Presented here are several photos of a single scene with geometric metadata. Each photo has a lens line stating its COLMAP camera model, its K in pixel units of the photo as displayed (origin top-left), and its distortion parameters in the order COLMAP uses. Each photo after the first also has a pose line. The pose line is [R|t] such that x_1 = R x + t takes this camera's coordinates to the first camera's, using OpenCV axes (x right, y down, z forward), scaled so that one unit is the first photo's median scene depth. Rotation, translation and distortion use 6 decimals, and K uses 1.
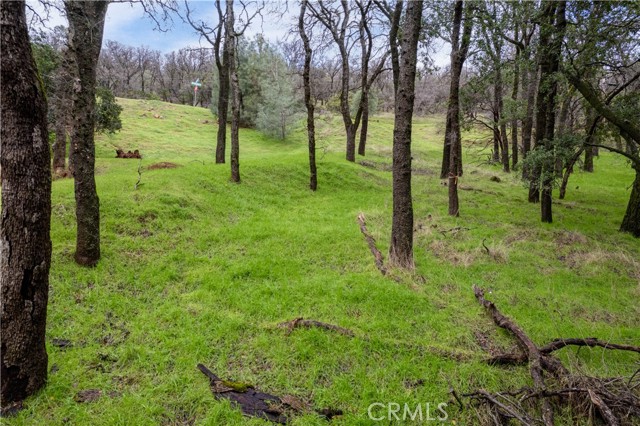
lens RADIAL K [[411.1, 0, 317.5], [0, 411.1, 212.6], [0, 0, 1]] dist [-0.068545, 0.061881]
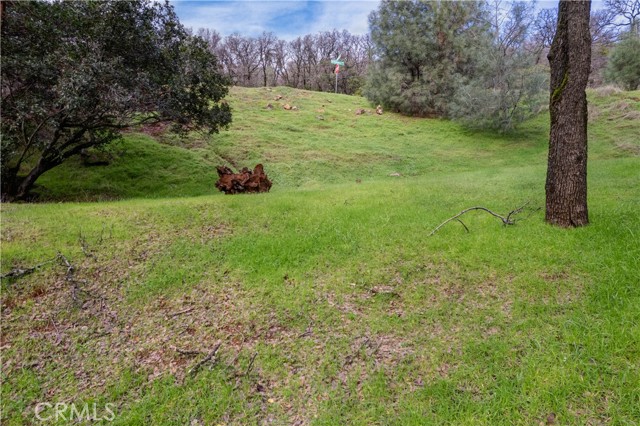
lens RADIAL K [[411.1, 0, 320.9], [0, 411.1, 212.7], [0, 0, 1]] dist [-0.068545, 0.061881]
pose [[0.963843, -0.005245, -0.266421, -0.204073], [0.004999, 0.999986, -0.001604, -0.080077], [0.266425, 0.000215, 0.963856, 0.457709]]
